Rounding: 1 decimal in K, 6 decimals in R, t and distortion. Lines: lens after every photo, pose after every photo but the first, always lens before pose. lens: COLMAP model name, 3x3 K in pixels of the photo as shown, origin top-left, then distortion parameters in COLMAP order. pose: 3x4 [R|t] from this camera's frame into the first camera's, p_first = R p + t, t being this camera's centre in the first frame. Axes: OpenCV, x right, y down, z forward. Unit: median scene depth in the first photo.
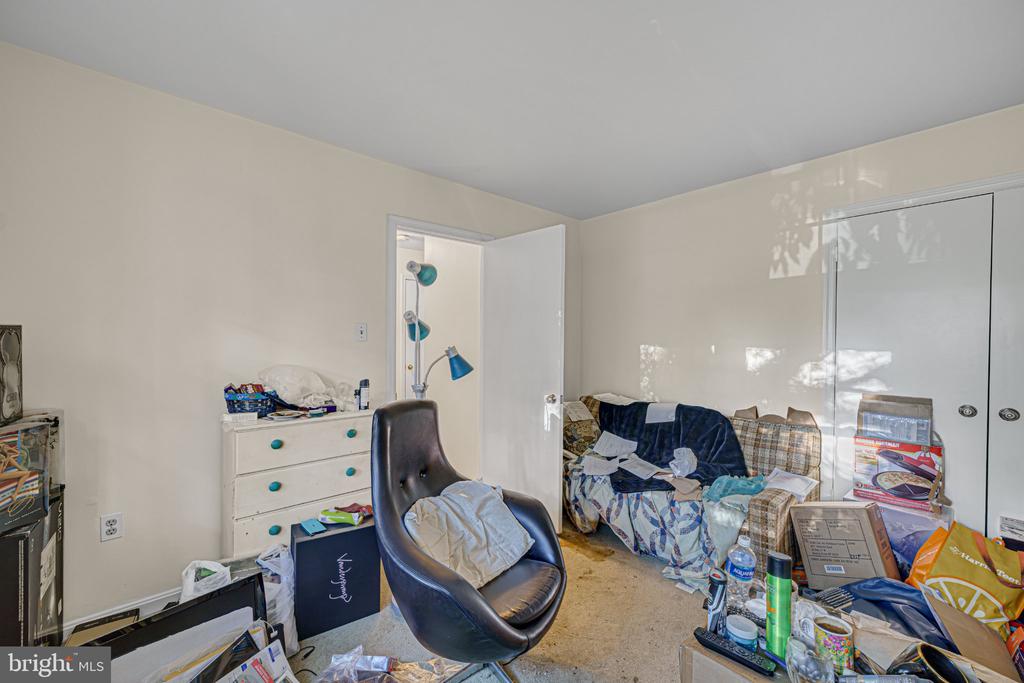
lens RADIAL K [[404.7, 0, 514.3], [0, 404.7, 345.8], [0, 0, 1]] dist [0.000150, 0.000080]
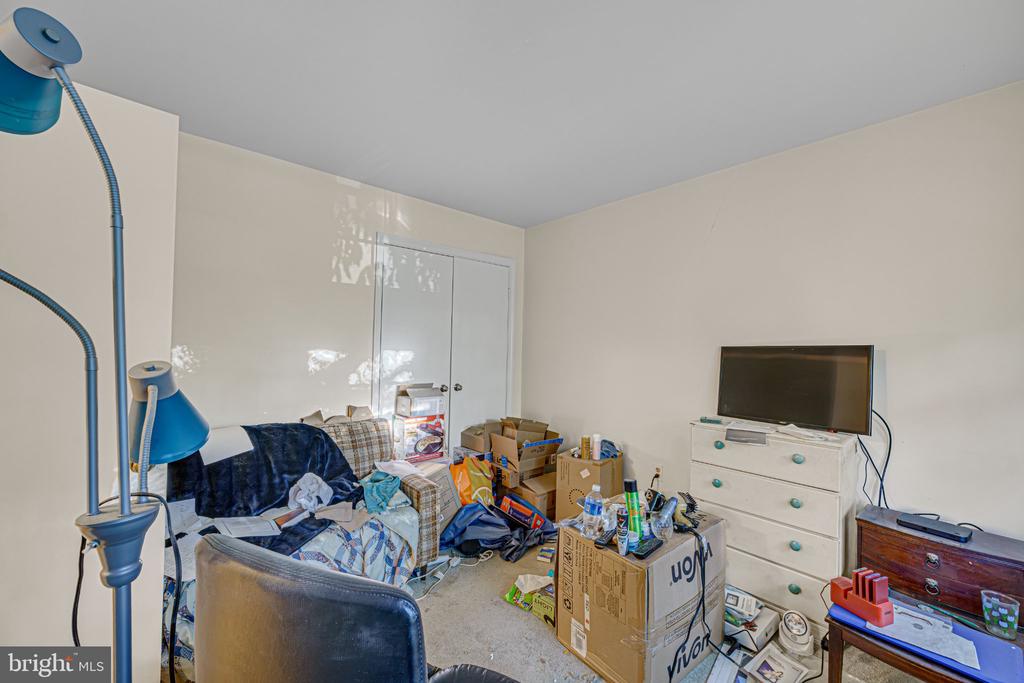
lens RADIAL K [[404.7, 0, 514.2], [0, 404.7, 342.0], [0, 0, 1]] dist [0.000150, 0.000080]
pose [[0.017742, 0.007005, 0.999818, -0.424928], [-0.002923, 0.999972, -0.006955, -0.010677], [-0.999838, -0.002799, 0.017762, 0.610602]]
